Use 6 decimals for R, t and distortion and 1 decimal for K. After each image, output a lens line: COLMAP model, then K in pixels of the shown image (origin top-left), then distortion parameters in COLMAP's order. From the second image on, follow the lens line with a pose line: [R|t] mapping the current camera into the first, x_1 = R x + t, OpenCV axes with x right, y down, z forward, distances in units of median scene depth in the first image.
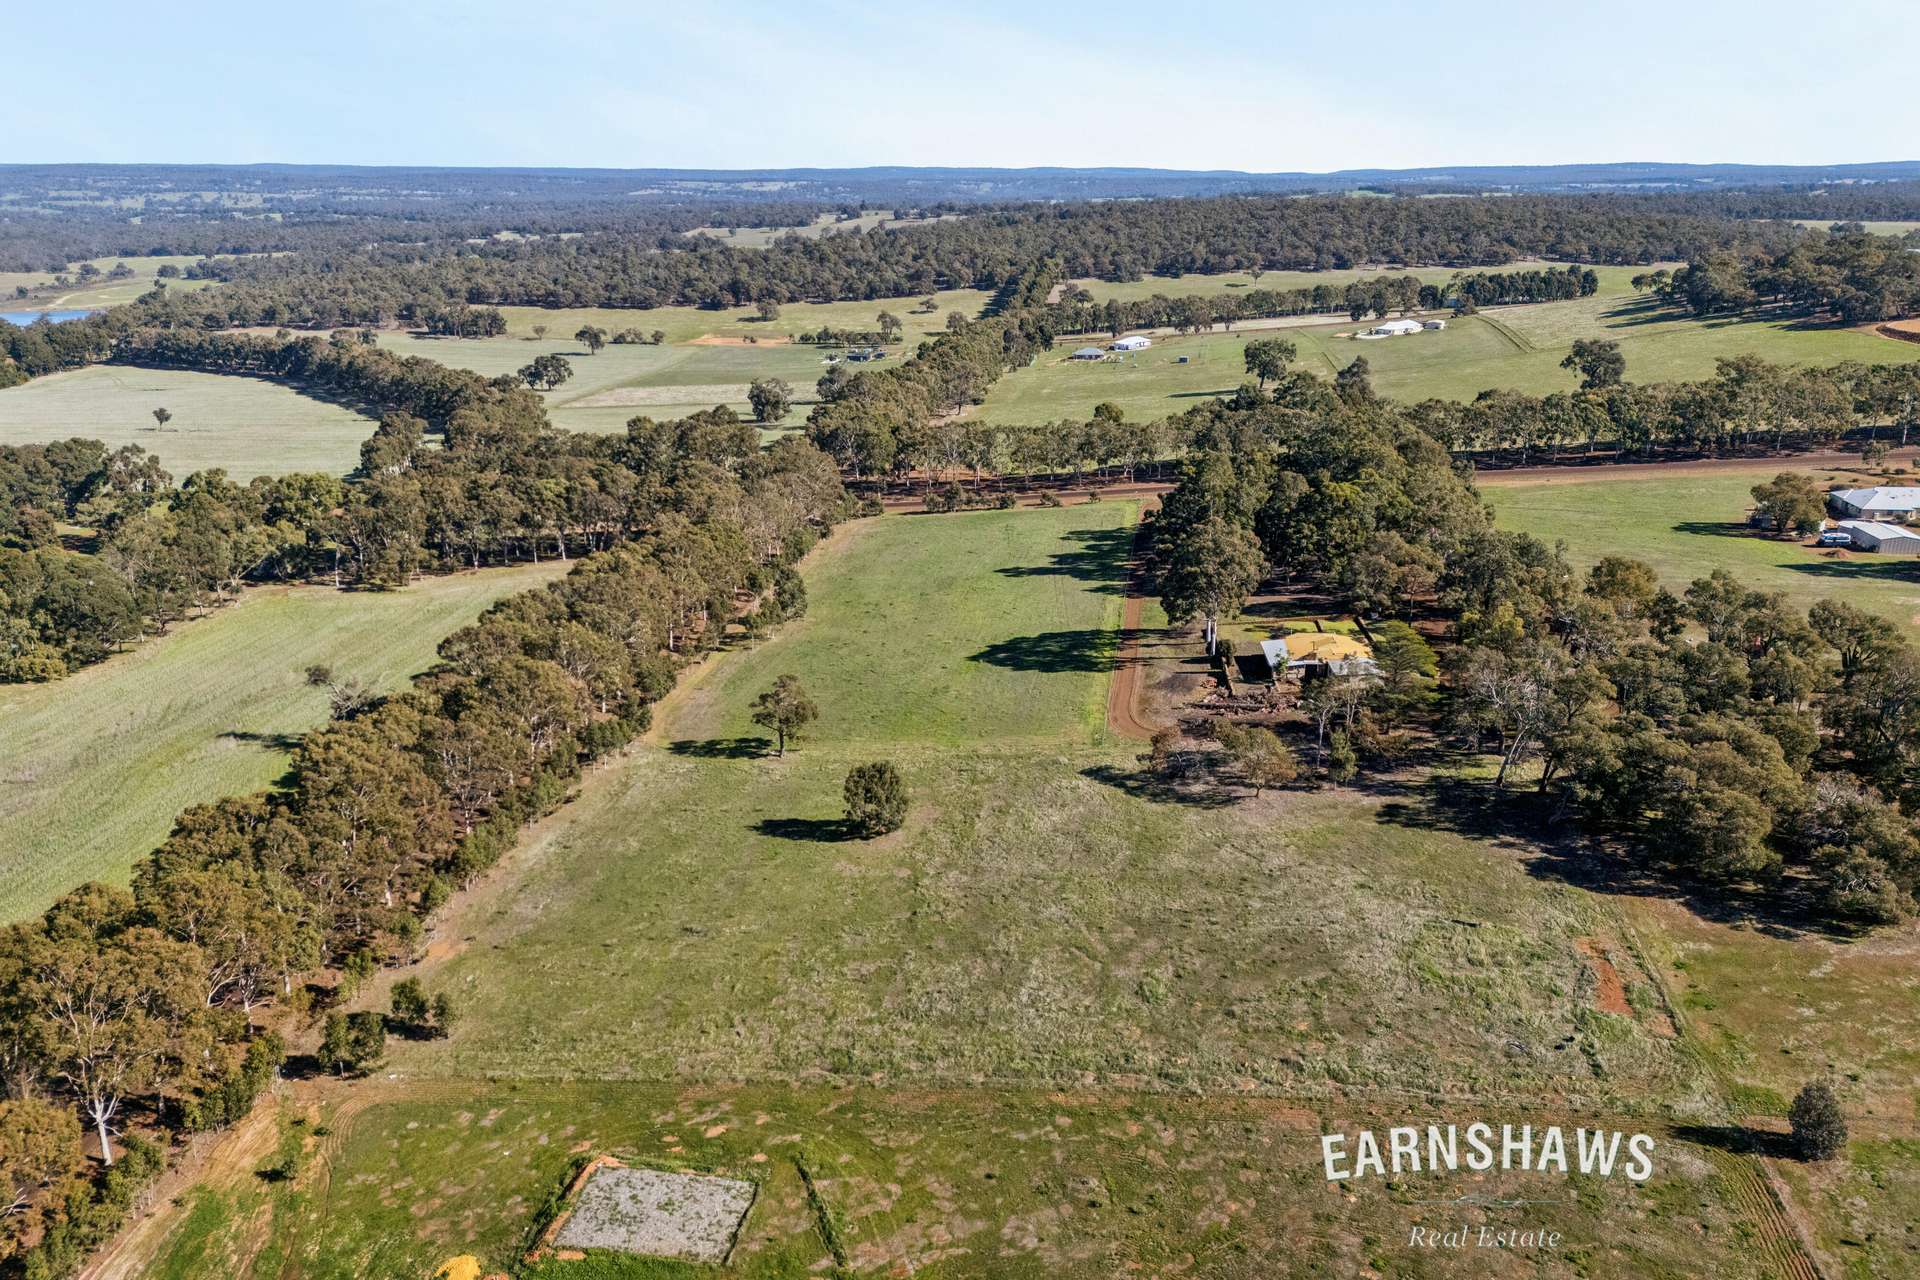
lens RADIAL K [[1400.8, 0, 960.0], [0, 1400.8, 640.0], [0, 0, 1]] dist [0.090942, -0.101348]
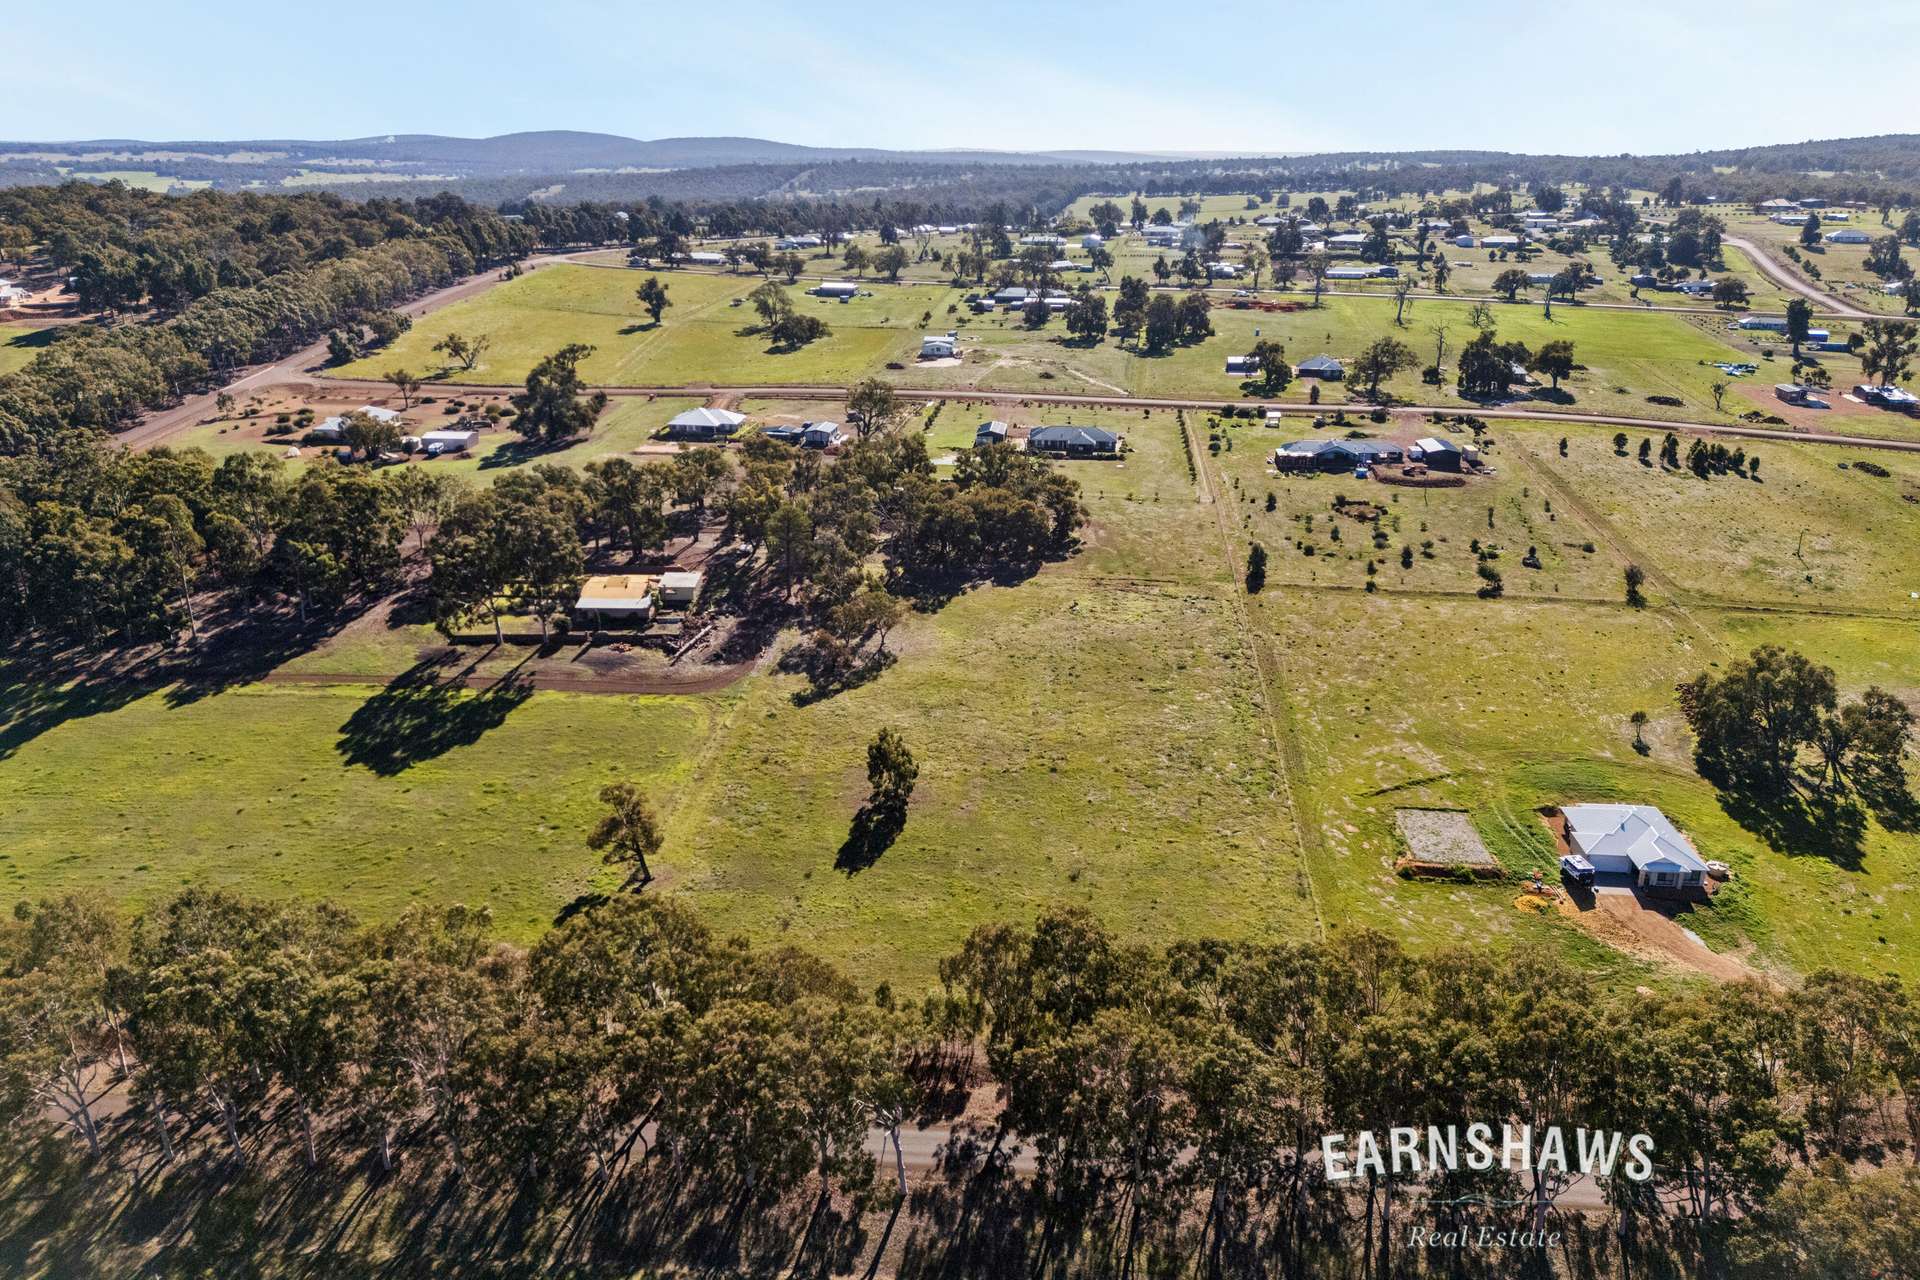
lens RADIAL K [[1420.1, 0, 966.8], [0, 1420.1, 639.7], [0, 0, 1]] dist [0.116277, -0.156990]
pose [[-0.067517, -0.323010, 0.943984, -0.856145], [0.313116, 0.891482, 0.327441, -0.245724], [-0.947312, 0.317685, 0.040949, 0.738847]]
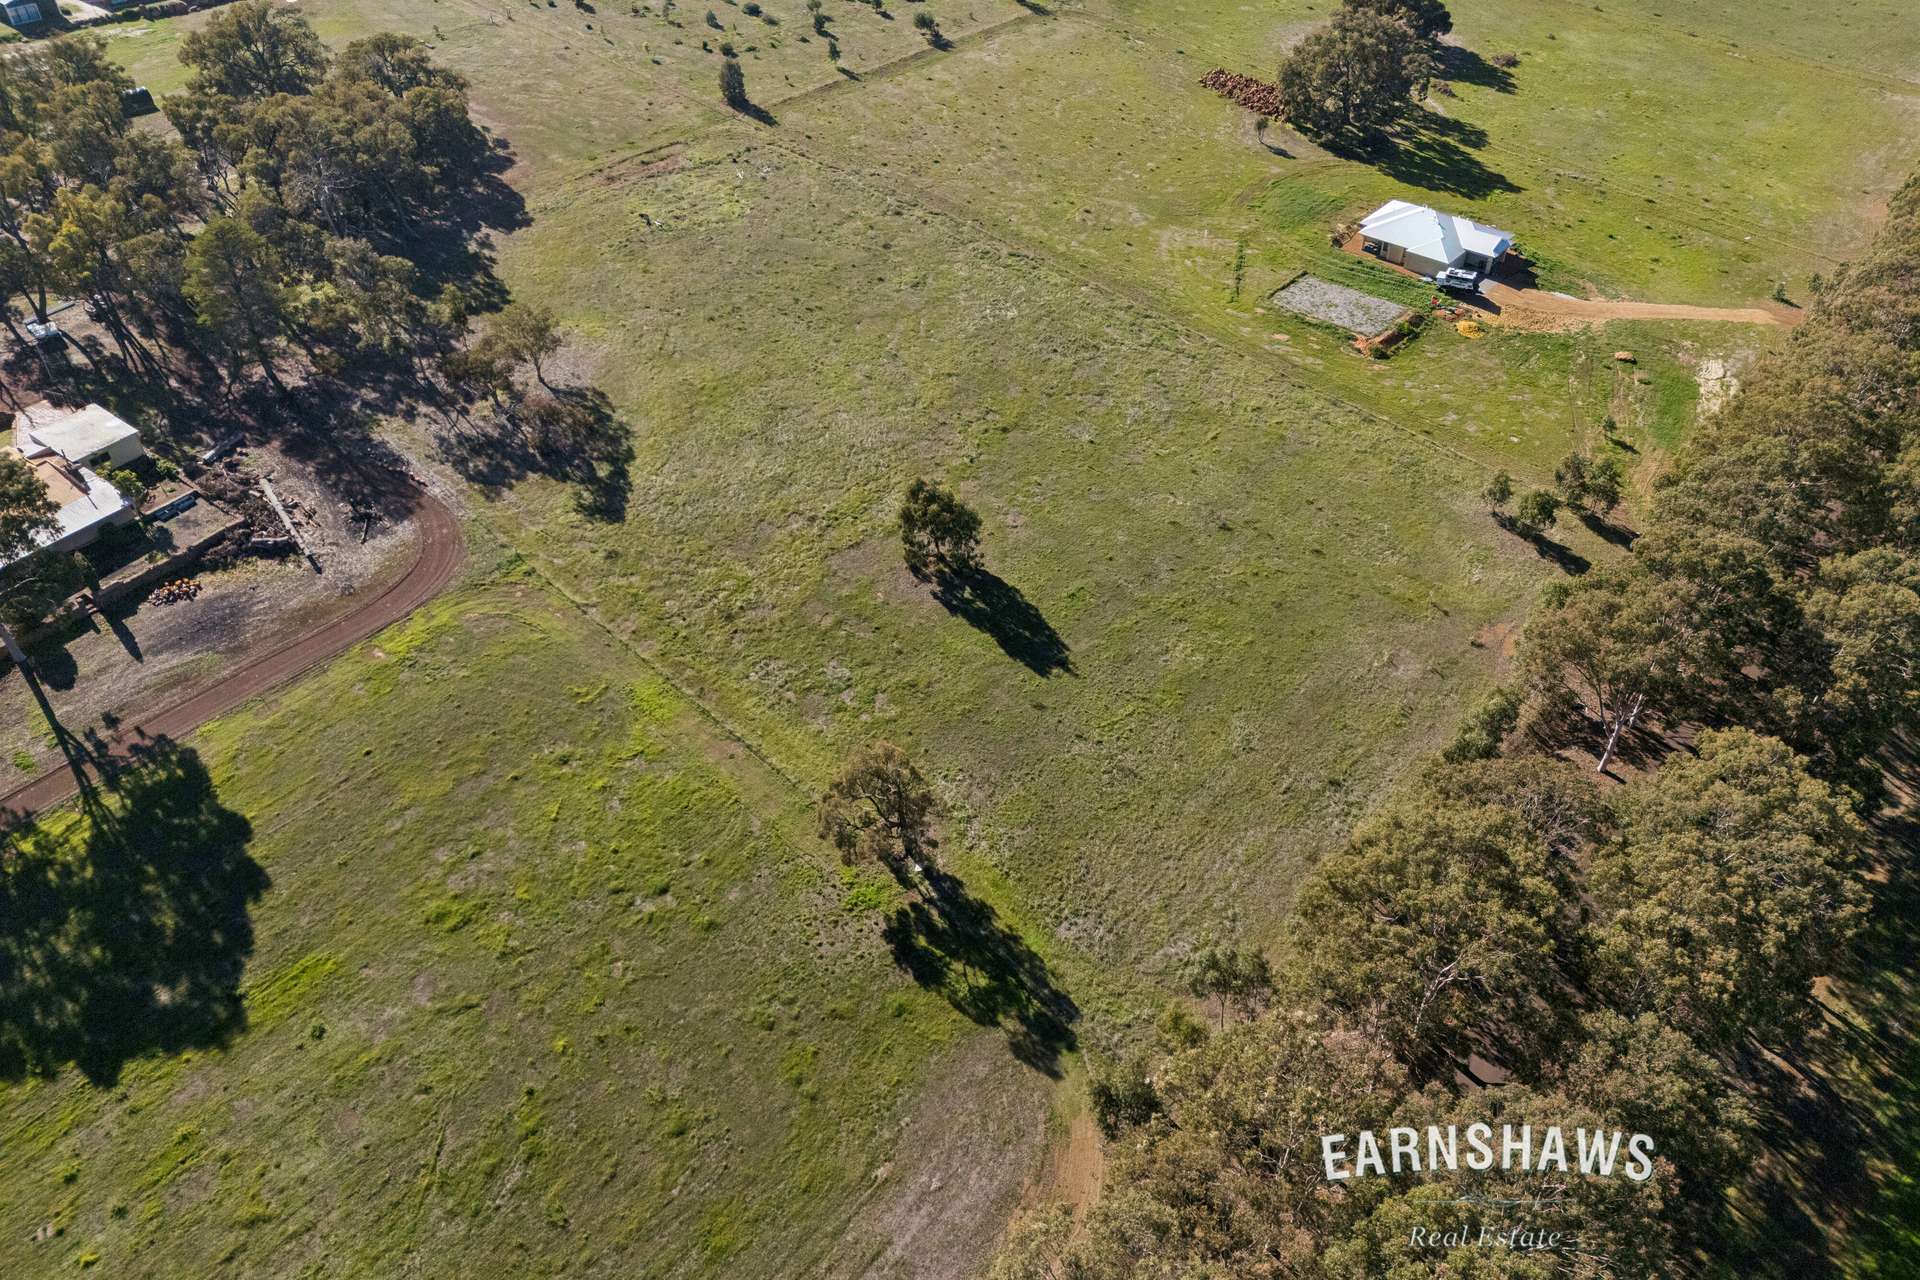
lens RADIAL K [[1400.8, 0, 960.0], [0, 1400.8, 640.0], [0, 0, 1]] dist [0.090942, -0.101348]
pose [[-0.849821, -0.340467, 0.402352, -0.321841], [0.171737, 0.542847, 0.822085, -0.374260], [-0.498308, 0.767723, -0.402852, 1.122795]]
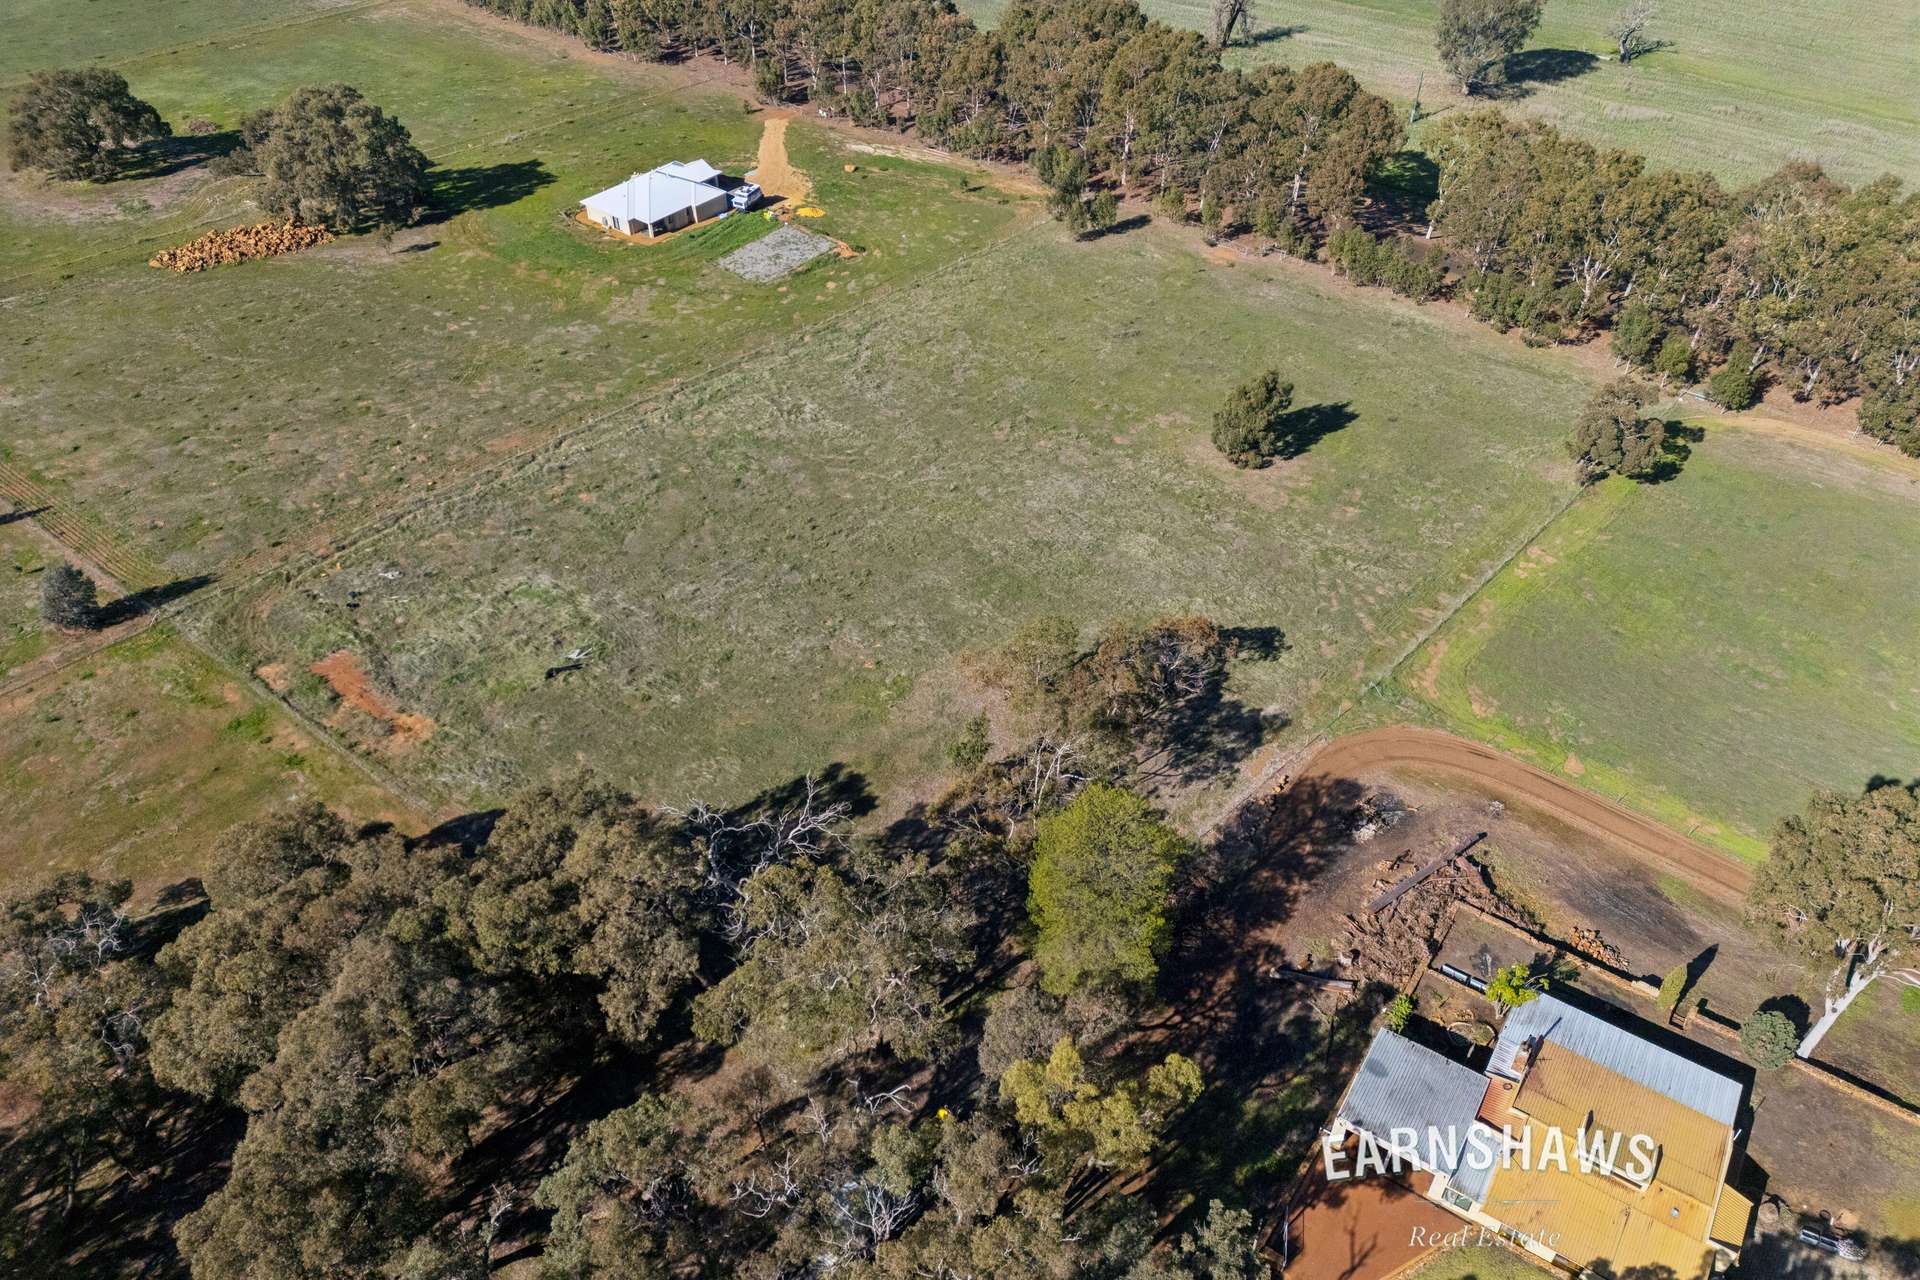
lens RADIAL K [[1399.5, 0, 971.1], [0, 1399.5, 642.0], [0, 0, 1]] dist [0.093011, -0.095534]
pose [[-0.490413, 0.575696, -0.654270, 0.508166], [-0.276484, 0.609187, 0.743268, -0.295492], [0.826469, 0.545404, -0.139582, 0.885384]]
